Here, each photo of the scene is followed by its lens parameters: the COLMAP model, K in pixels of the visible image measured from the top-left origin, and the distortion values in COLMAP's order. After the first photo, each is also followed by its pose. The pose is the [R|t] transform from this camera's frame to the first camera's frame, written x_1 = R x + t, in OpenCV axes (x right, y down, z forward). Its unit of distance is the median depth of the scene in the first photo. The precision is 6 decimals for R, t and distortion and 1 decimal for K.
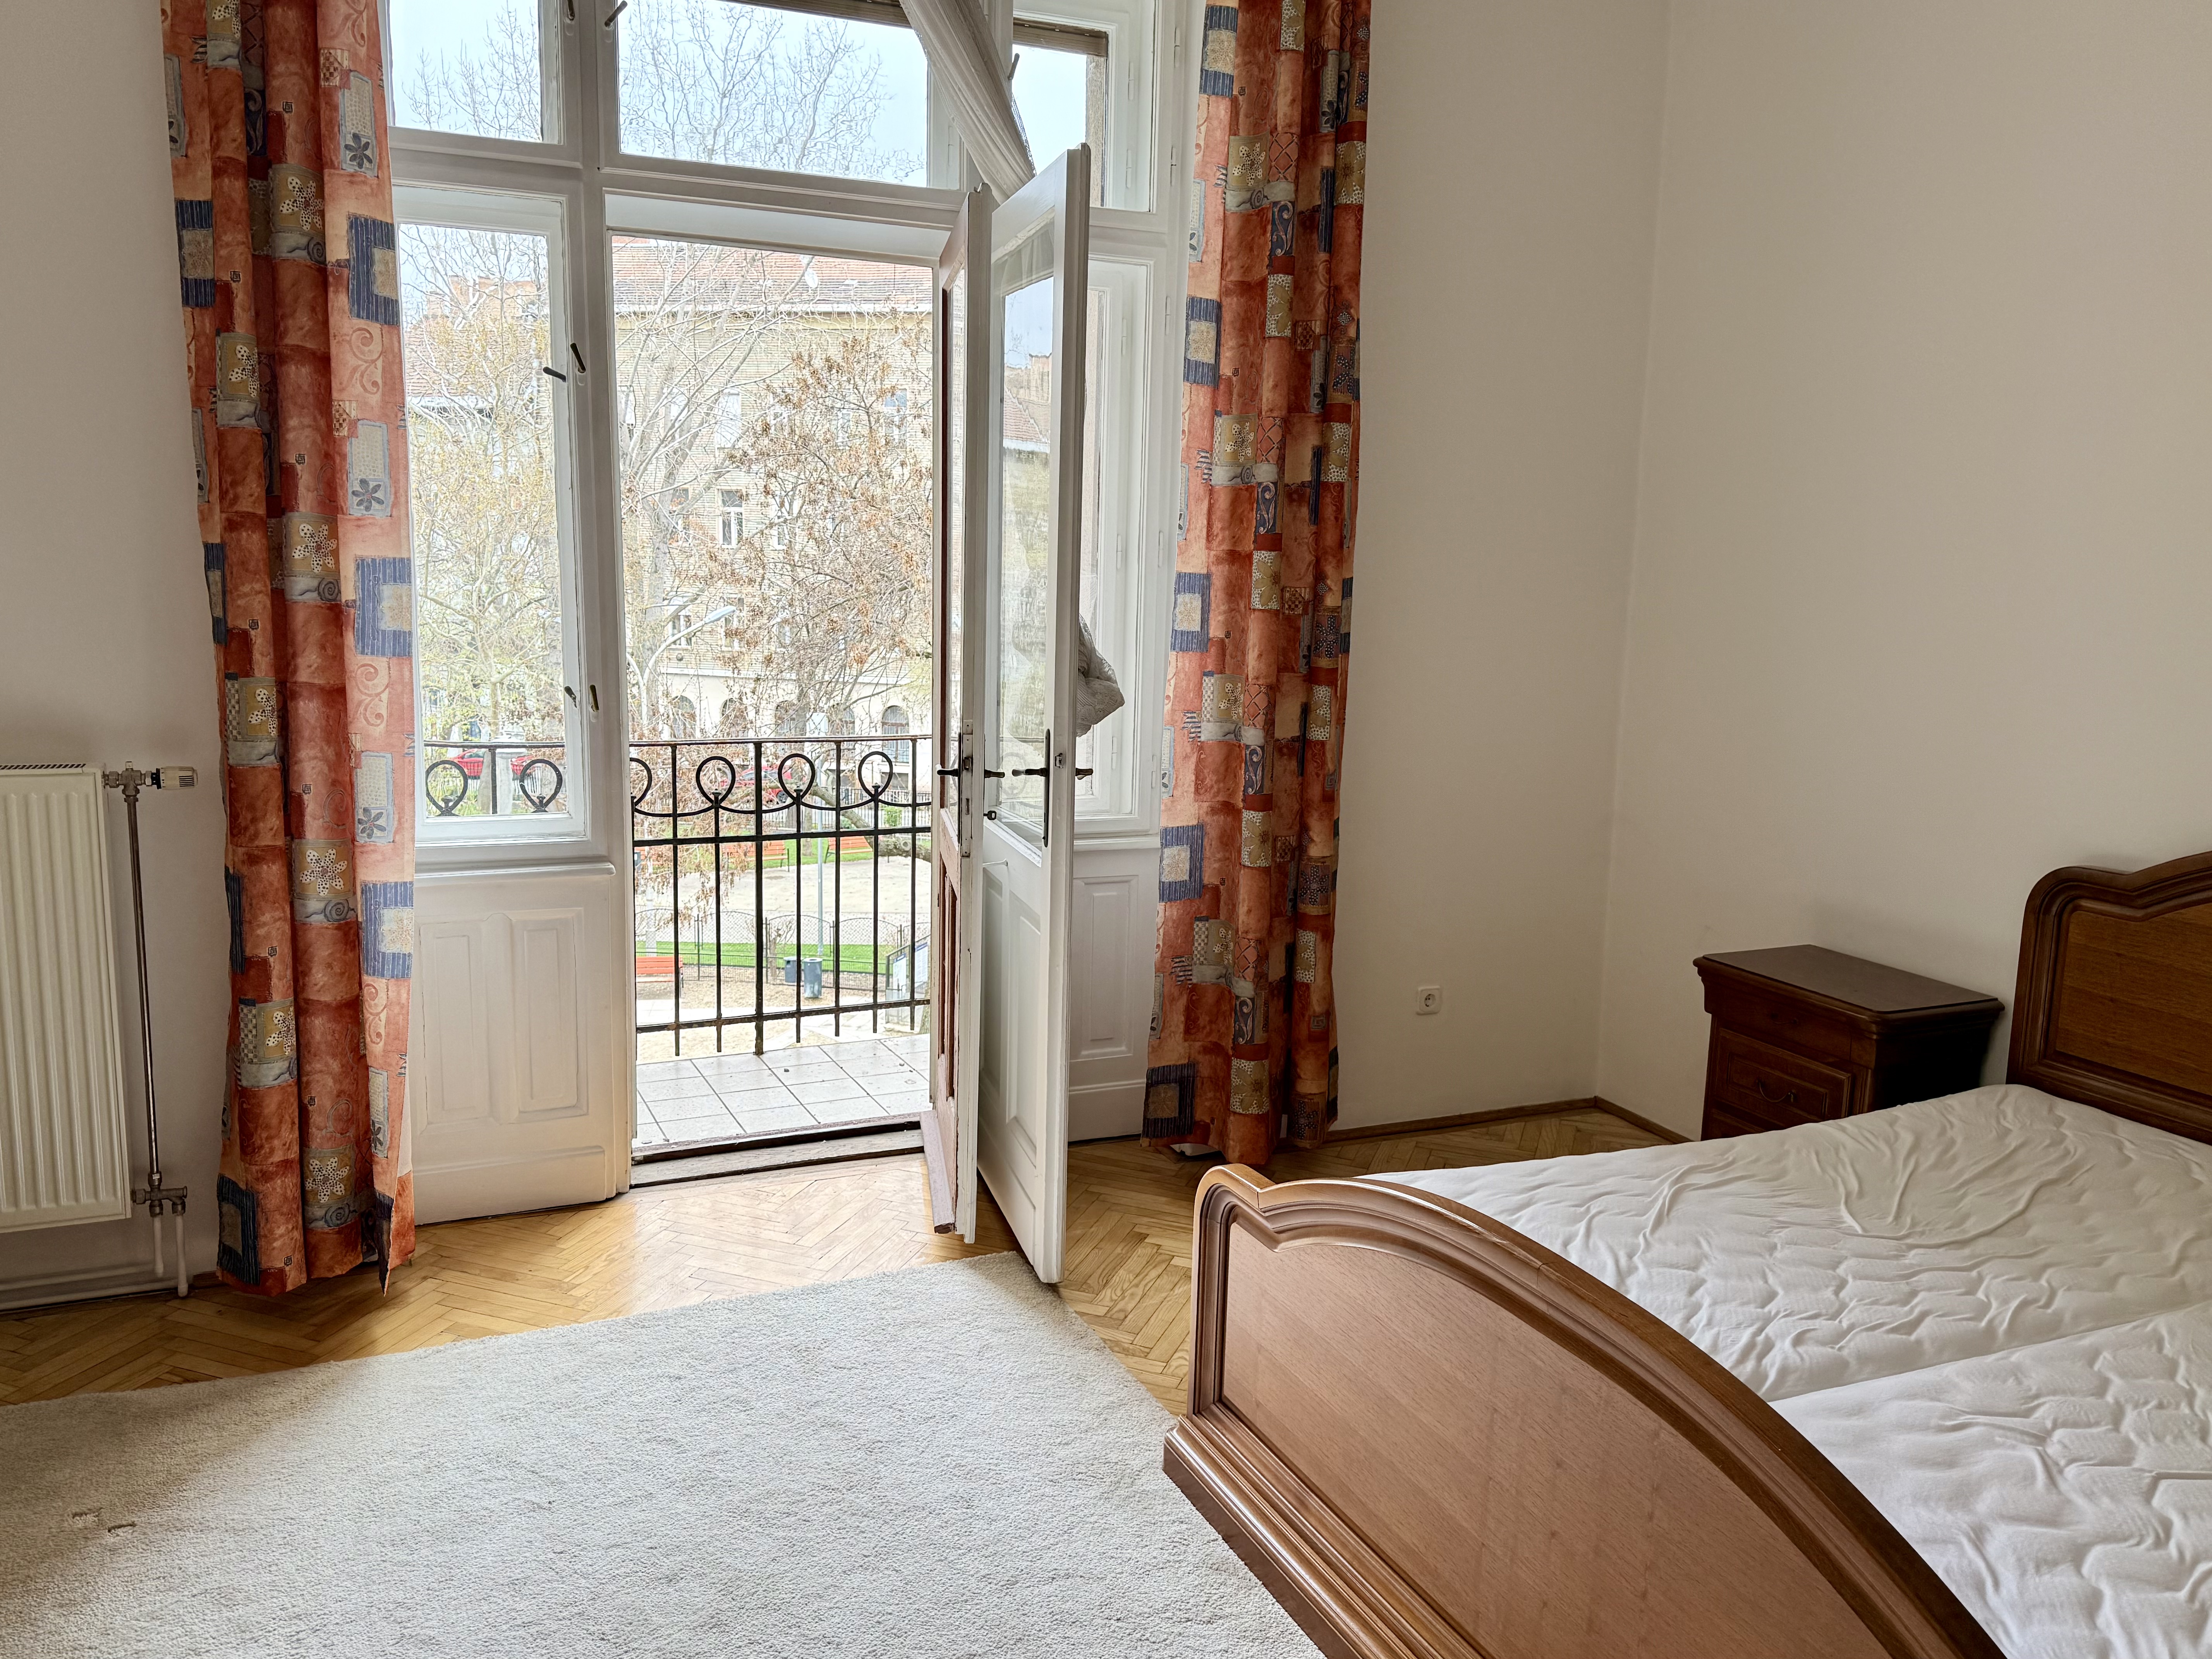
lens RADIAL K [[1740.8, 0, 1083.8], [0, 1740.8, 842.3], [0, 0, 1]] dist [0.039925, -0.057851]
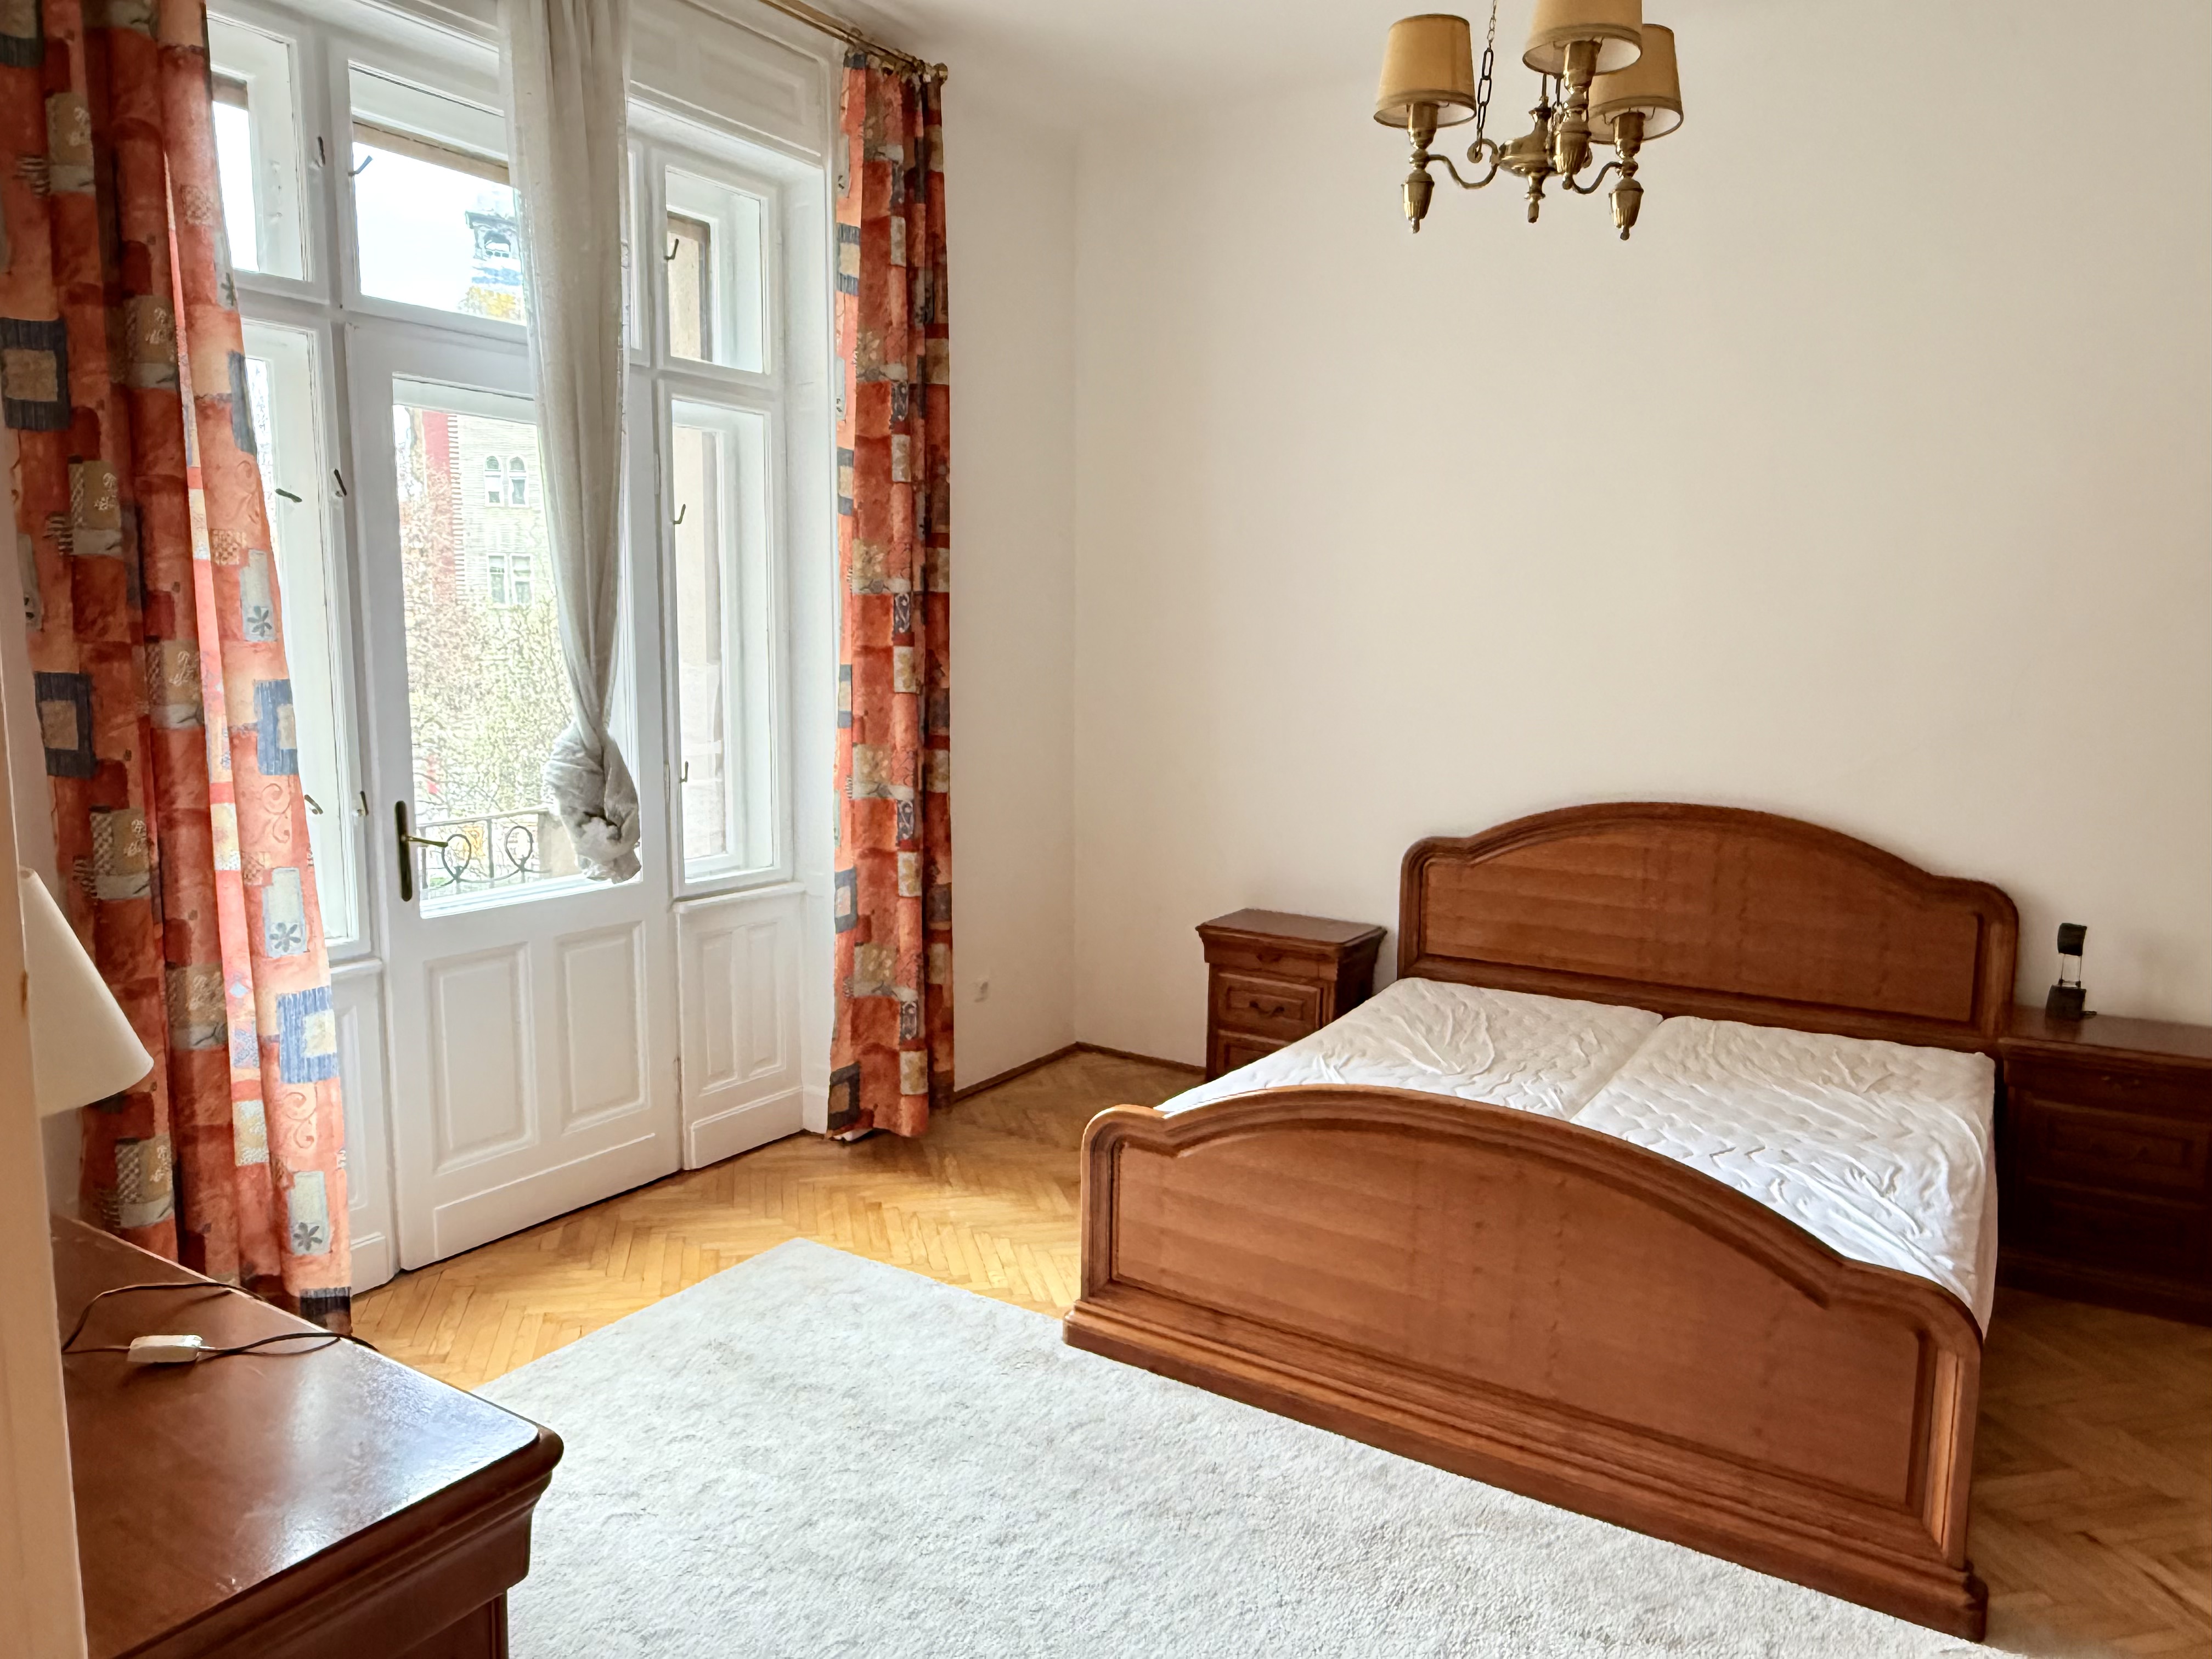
lens RADIAL K [[1515.7, 0, 1121.9], [0, 1515.7, 816.5], [0, 0, 1]] dist [-0.051443, 0.005903]
pose [[0.826948, -0.081268, 0.556374, -0.391288], [0.099290, 0.995056, -0.002232, -0.026797], [-0.553442, 0.057089, 0.830929, 0.004650]]
